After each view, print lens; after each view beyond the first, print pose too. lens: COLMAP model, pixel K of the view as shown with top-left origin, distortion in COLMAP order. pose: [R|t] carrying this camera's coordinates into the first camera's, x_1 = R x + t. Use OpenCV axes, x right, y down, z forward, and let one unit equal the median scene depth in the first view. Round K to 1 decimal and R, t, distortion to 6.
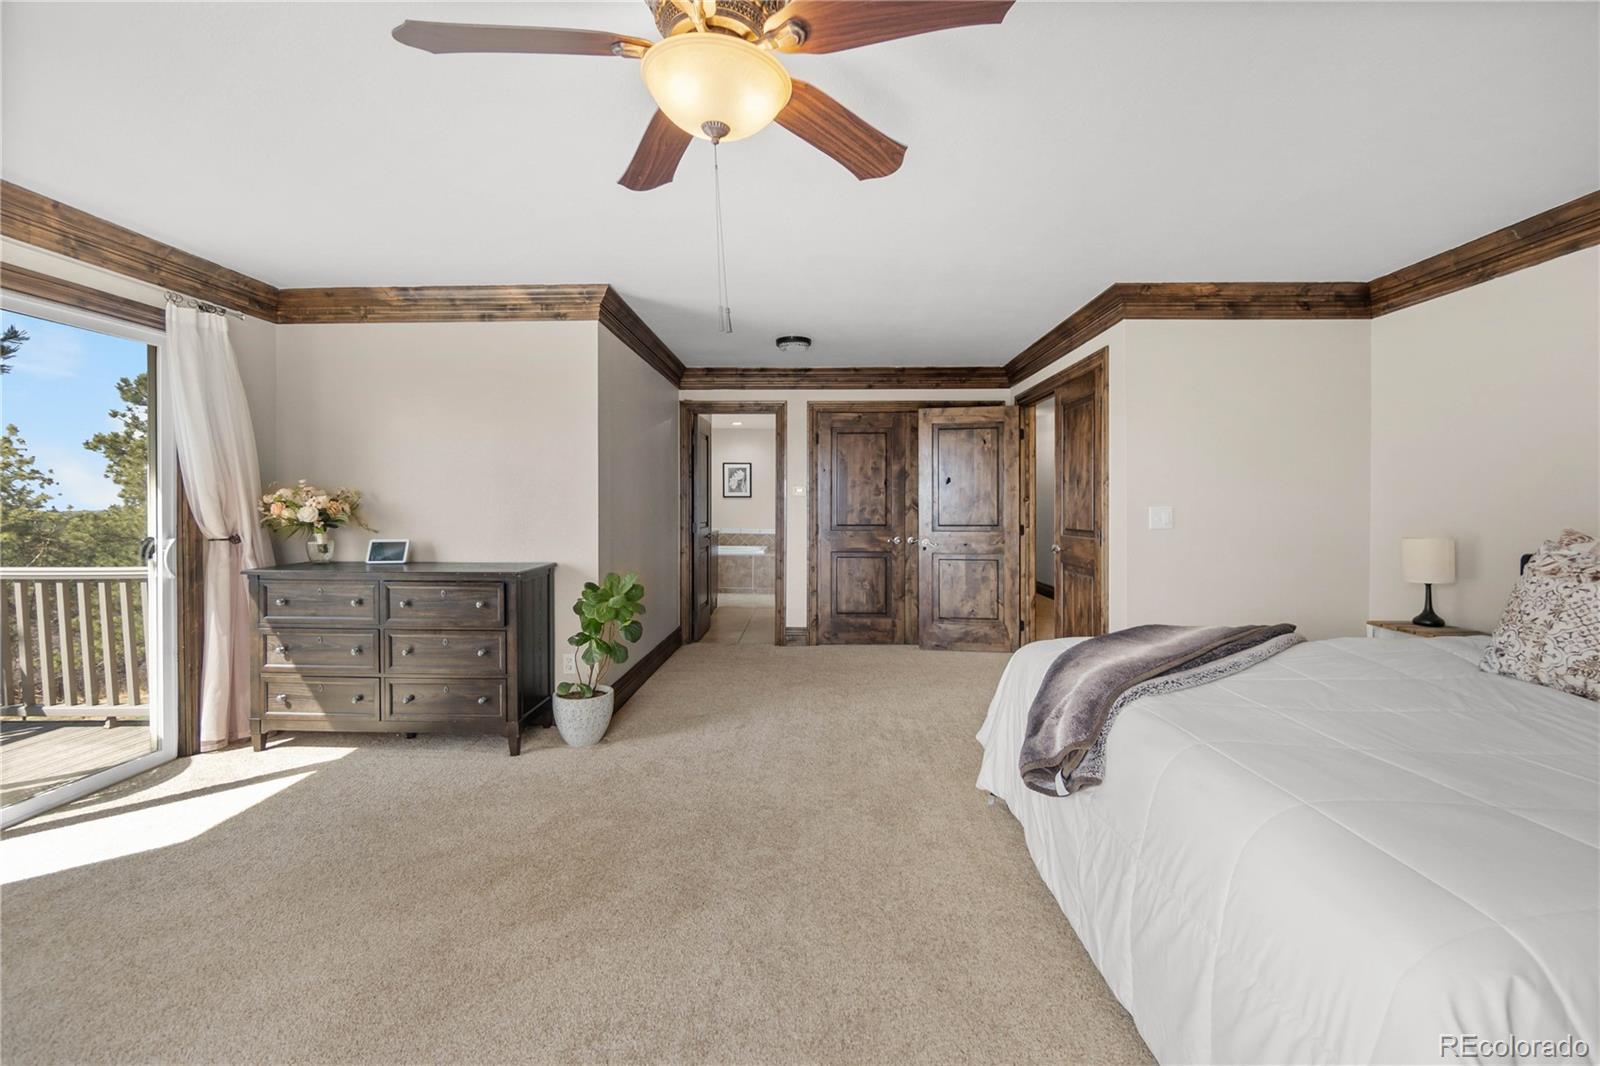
lens RADIAL K [[699.6, 0, 802.2], [0, 699.6, 519.3], [0, 0, 1]] dist [-0.004328, 0.002186]
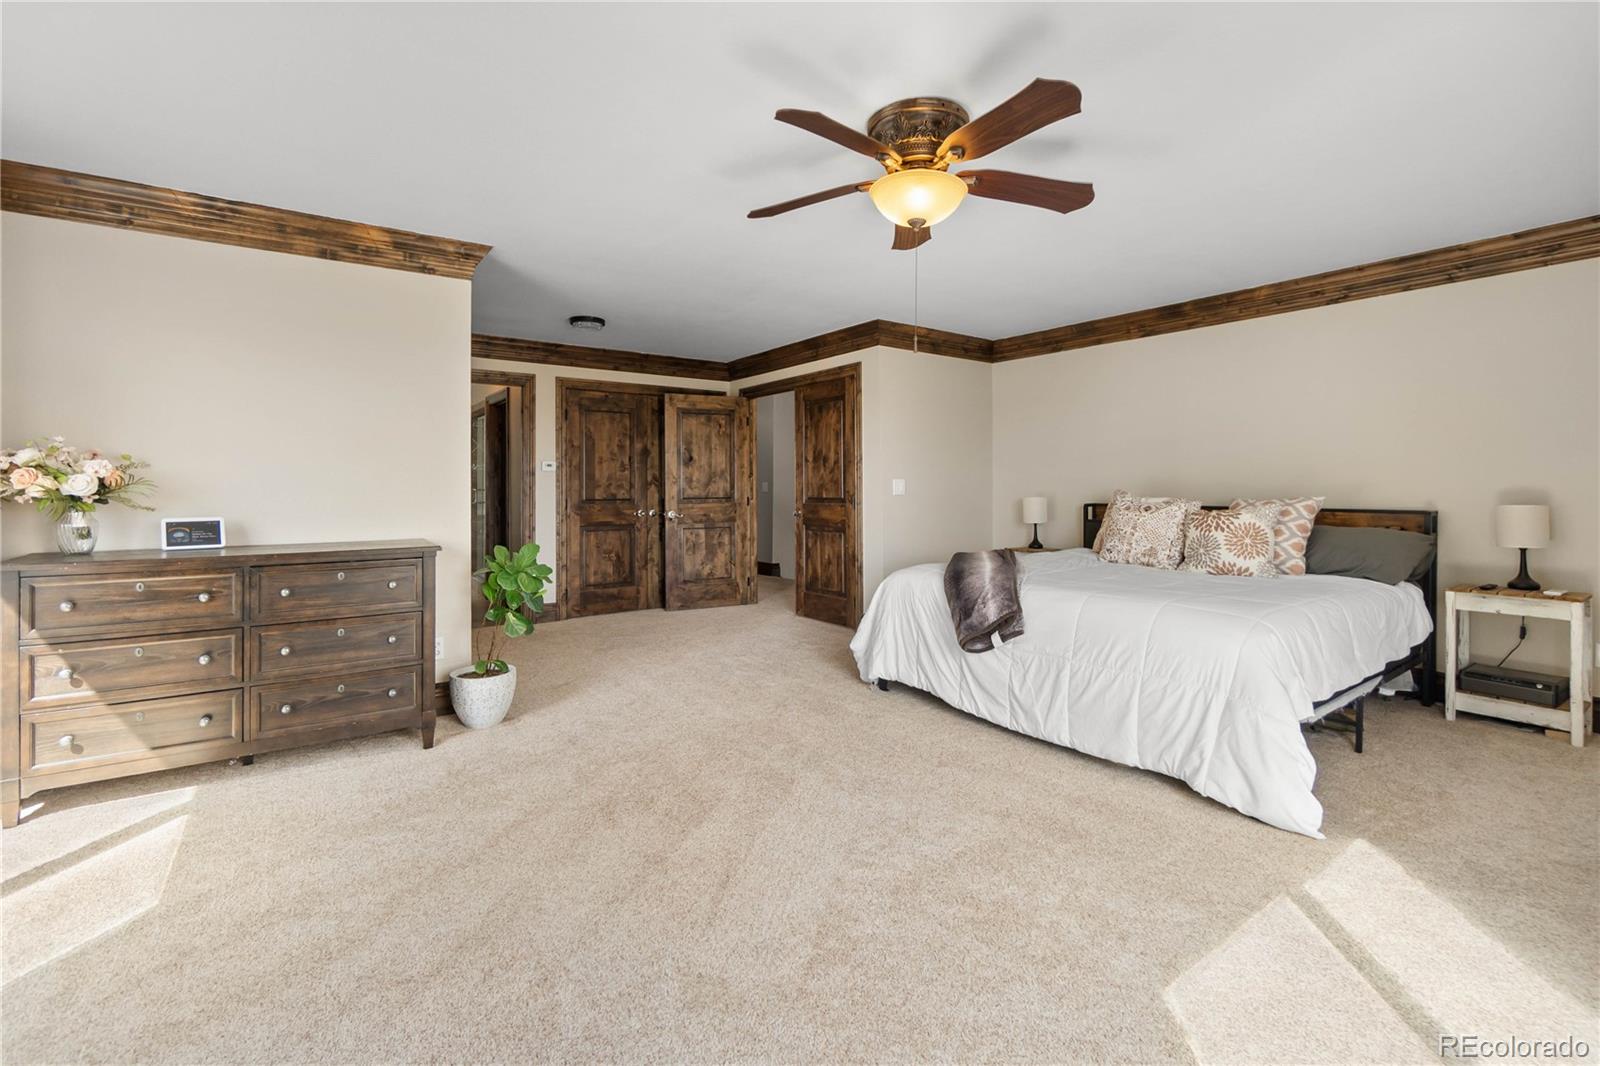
lens RADIAL K [[699.6, 0, 812.2], [0, 699.6, 495.5], [0, 0, 1]] dist [-0.004328, 0.002186]
pose [[0.795724, -0.011149, 0.605556, -0.502169], [0.016297, 0.999863, -0.003006, 0.016847], [-0.605440, 0.012261, 0.795797, -0.030243]]
